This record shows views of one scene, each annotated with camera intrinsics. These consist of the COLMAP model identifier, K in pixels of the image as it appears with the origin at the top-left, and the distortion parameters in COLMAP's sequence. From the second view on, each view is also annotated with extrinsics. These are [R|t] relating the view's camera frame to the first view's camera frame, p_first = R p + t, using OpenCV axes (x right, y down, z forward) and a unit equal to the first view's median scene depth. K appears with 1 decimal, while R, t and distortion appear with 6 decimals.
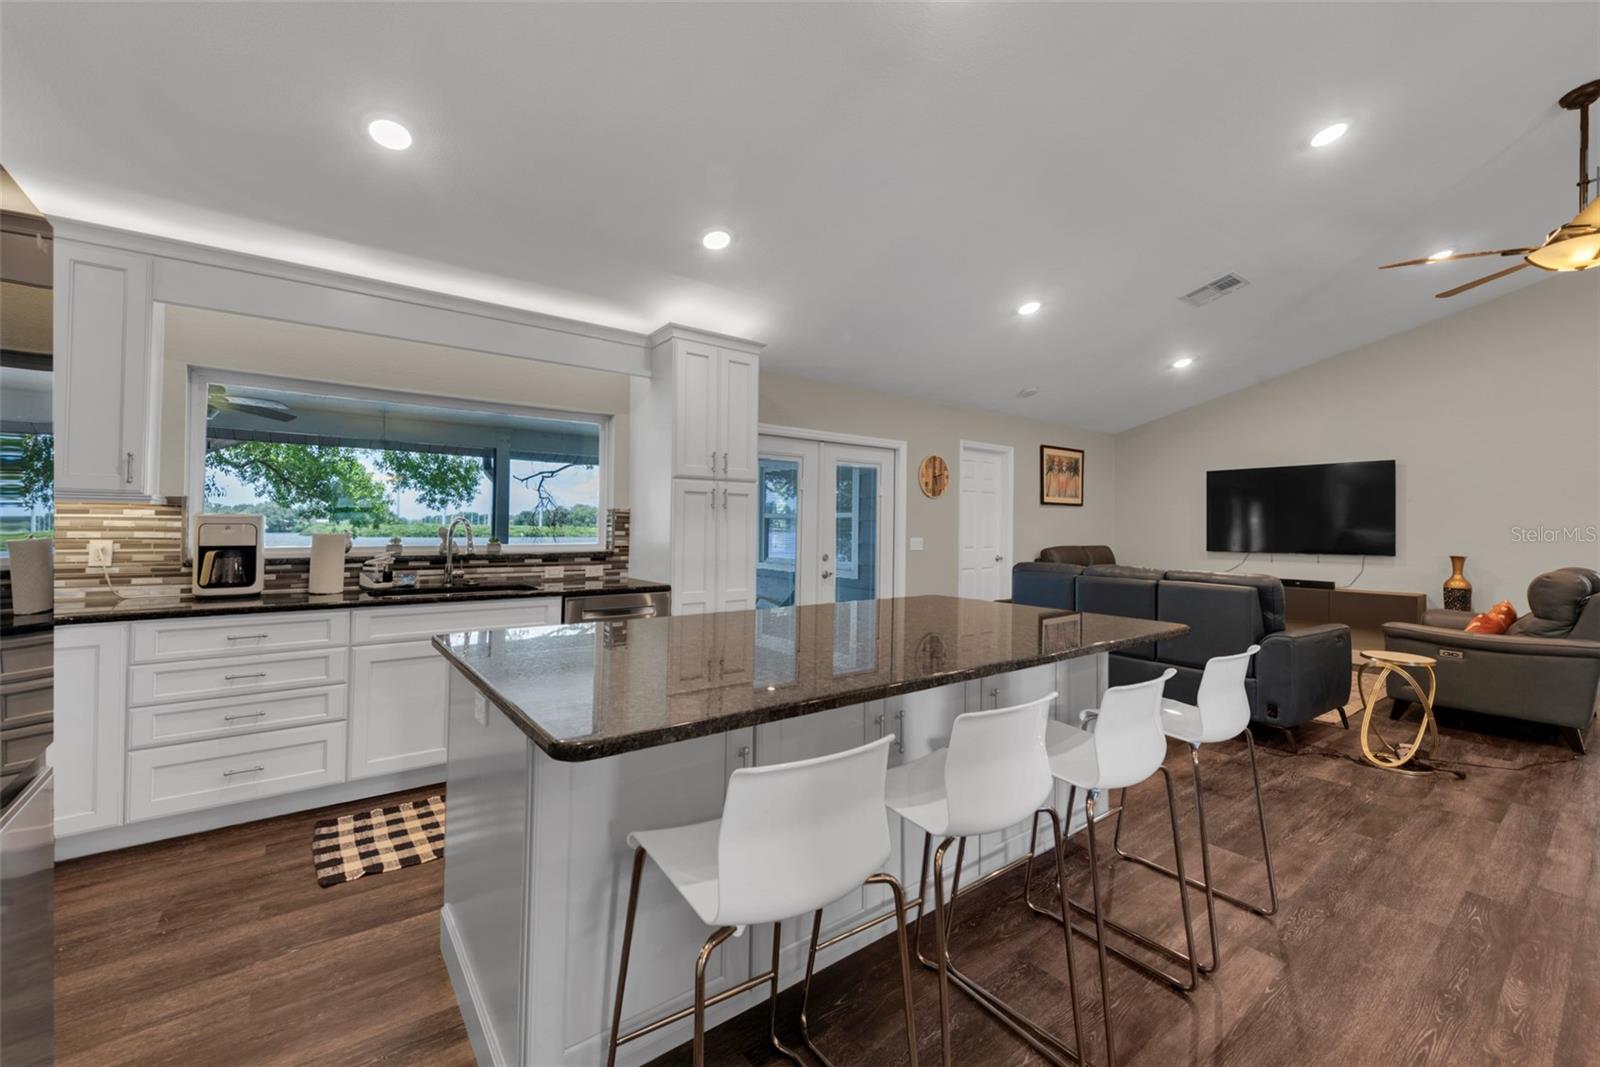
lens RADIAL K [[637.0, 0, 795.4], [0, 637.0, 514.6], [0, 0, 1]] dist [0.014433, -0.004631]
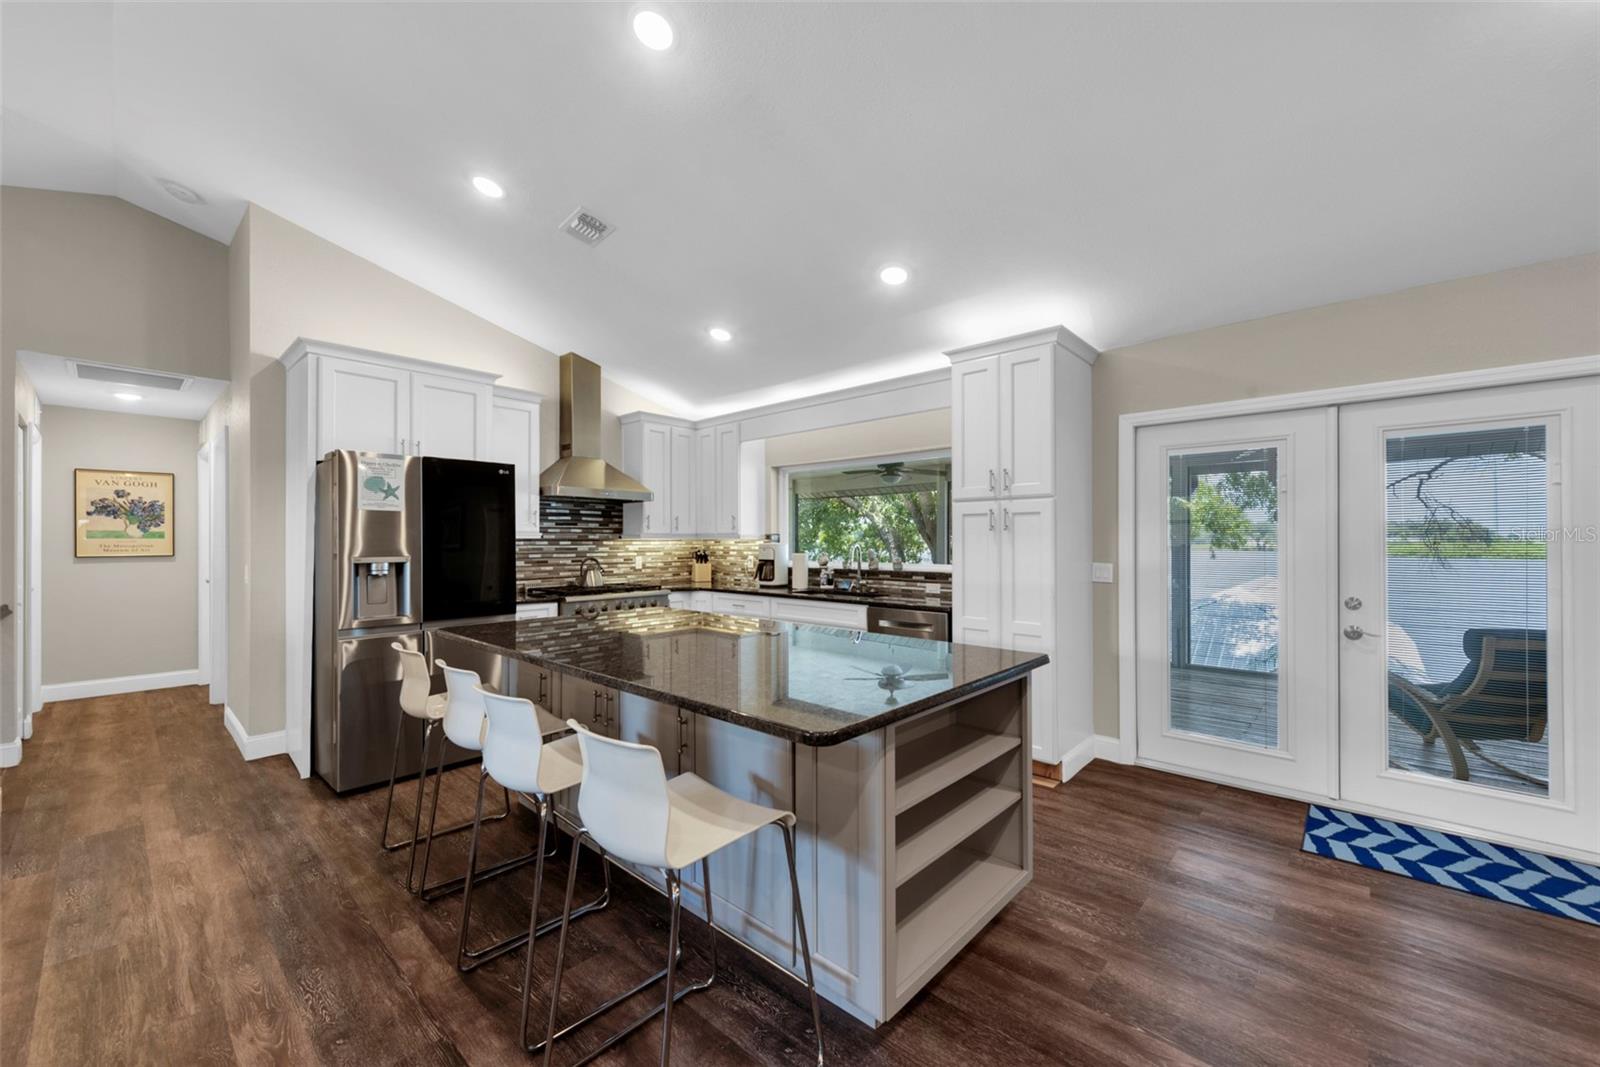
lens RADIAL K [[637.0, 0, 809.4], [0, 637.0, 539.1], [0, 0, 1]] dist [0.014433, -0.004631]
pose [[0.181284, -0.012572, -0.983350, 0.473346], [0.020420, 0.999751, -0.009017, 0.003334], [0.983219, -0.018445, 0.181496, 0.365391]]
